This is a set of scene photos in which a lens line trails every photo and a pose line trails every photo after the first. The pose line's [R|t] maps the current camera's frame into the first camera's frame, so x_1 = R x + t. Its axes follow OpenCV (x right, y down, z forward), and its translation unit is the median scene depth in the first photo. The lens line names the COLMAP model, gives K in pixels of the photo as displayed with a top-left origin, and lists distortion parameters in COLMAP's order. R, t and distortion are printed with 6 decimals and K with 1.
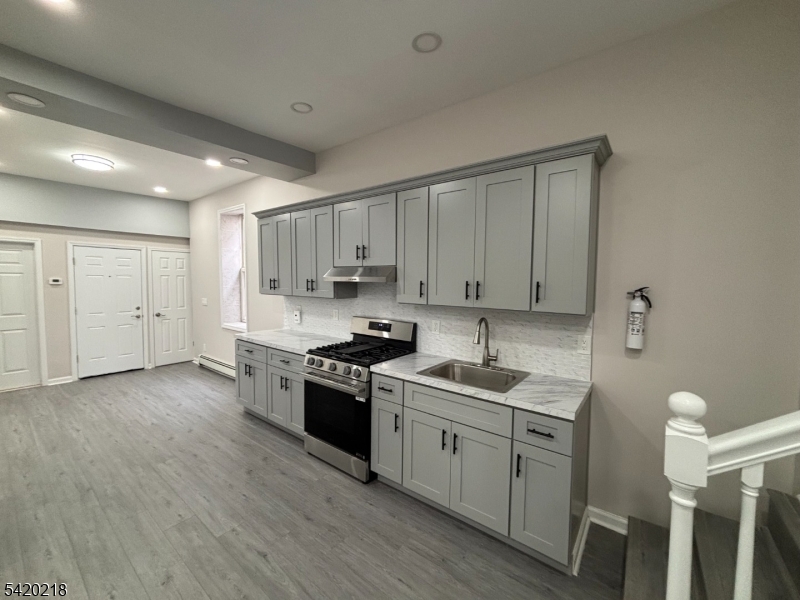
lens RADIAL K [[323.3, 0, 400.6], [0, 323.3, 294.5], [0, 0, 1]] dist [-0.001153, -0.000198]
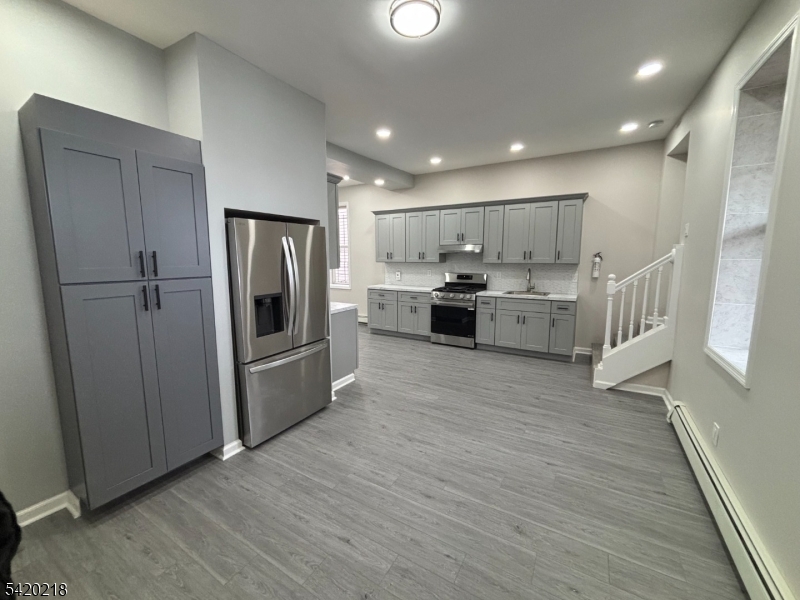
lens RADIAL K [[323.3, 0, 400.6], [0, 323.3, 294.5], [0, 0, 1]] dist [-0.001153, -0.000198]
pose [[0.992244, -0.028566, 0.120977, -0.808947], [0.019282, 0.996827, 0.077224, 0.059732], [-0.122799, -0.074293, 0.989647, -0.974197]]
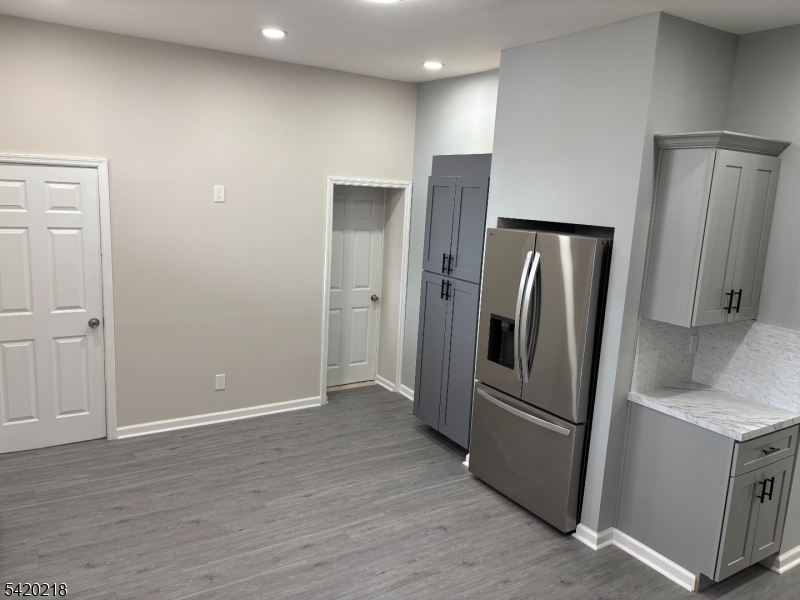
lens RADIAL K [[604.2, 0, 400.0], [0, 604.2, 300.0], [0, 0, 1]] dist [0.014831, -0.002546]
pose [[-0.338353, 0.140061, -0.930537, 0.448886], [-0.100360, 0.977851, 0.183674, -0.176195], [0.935652, 0.155535, -0.316803, 0.317783]]
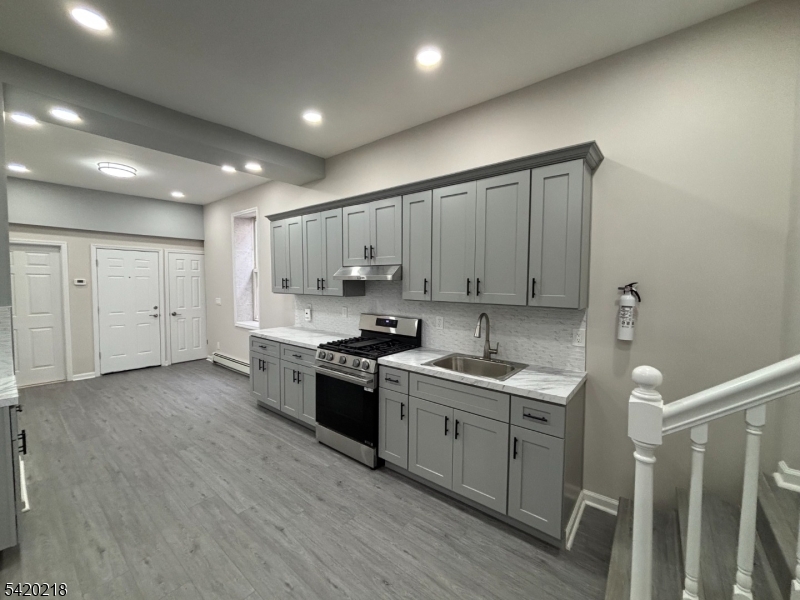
lens RADIAL K [[323.3, 0, 400.6], [0, 323.3, 294.5], [0, 0, 1]] dist [-0.001153, -0.000198]
pose [[0.999766, -0.002658, -0.021467, 0.004905], [0.002551, 0.999984, -0.004992, 0.015048], [0.021480, 0.004937, 0.999757, -0.063287]]
